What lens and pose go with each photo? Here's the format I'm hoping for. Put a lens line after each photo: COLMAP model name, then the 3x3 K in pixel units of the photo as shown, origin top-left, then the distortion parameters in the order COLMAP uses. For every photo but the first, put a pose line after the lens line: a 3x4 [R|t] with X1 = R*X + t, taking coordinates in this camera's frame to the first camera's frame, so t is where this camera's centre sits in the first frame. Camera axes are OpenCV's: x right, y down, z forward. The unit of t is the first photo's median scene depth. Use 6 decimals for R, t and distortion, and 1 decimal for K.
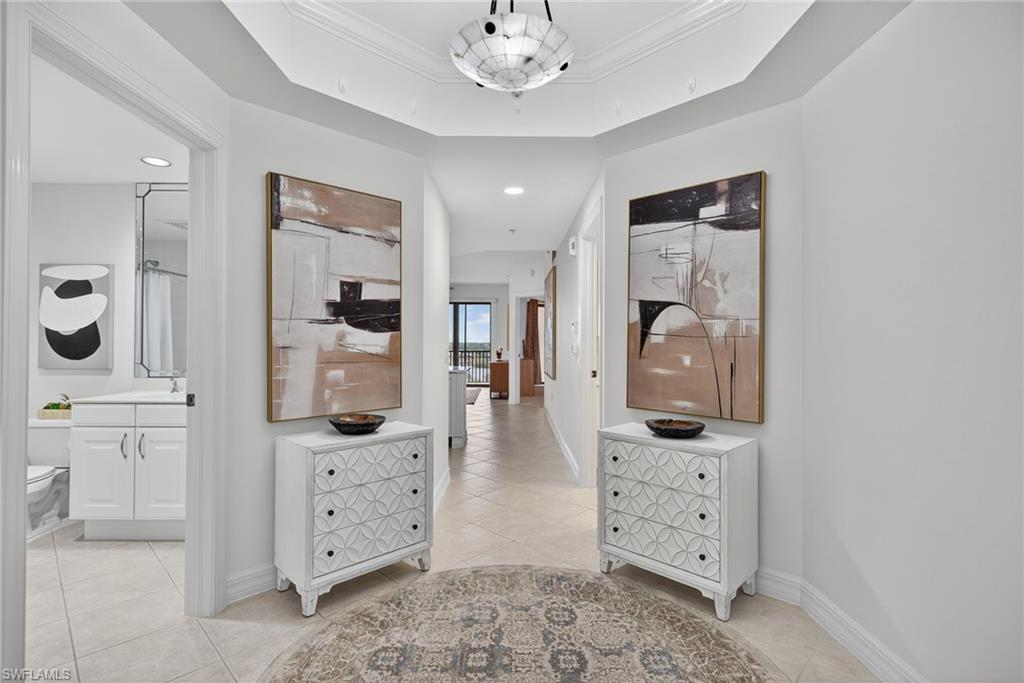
lens RADIAL K [[481.6, 0, 512.0], [0, 481.6, 341.5], [0, 0, 1]] dist [-0.000590, 0.000086]
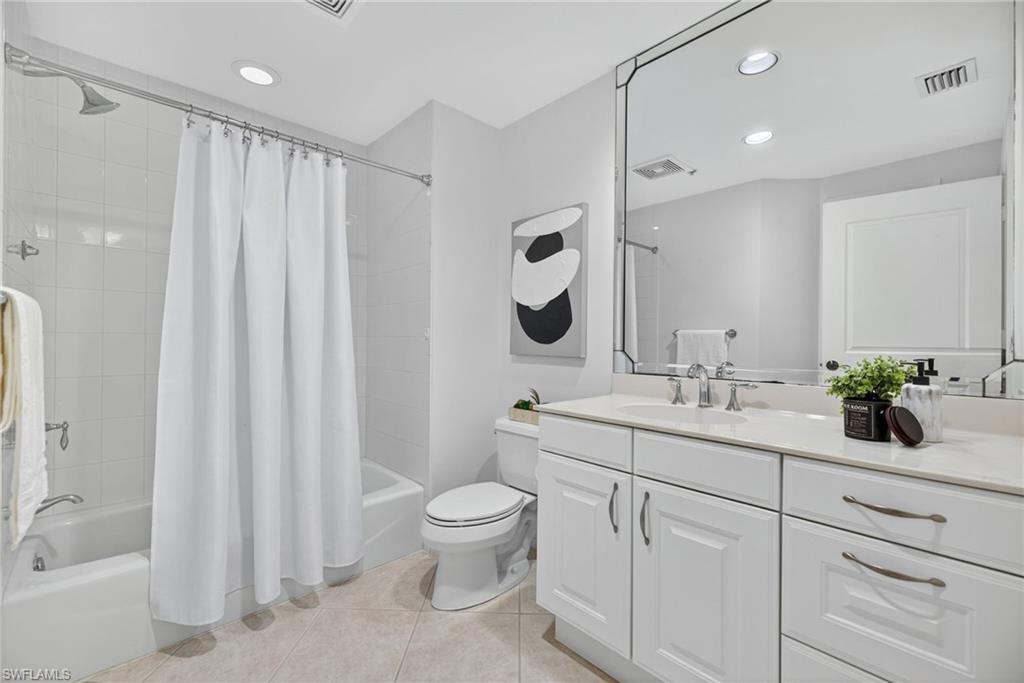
lens RADIAL K [[424.3, 0, 511.3], [0, 424.3, 339.5], [0, 0, 1]] dist [0.002419, 0.000231]
pose [[0.681096, 0.000947, -0.732193, -0.472400], [-0.000205, 0.999999, 0.001103, 0.031276], [0.732194, -0.000601, 0.681096, 0.525519]]
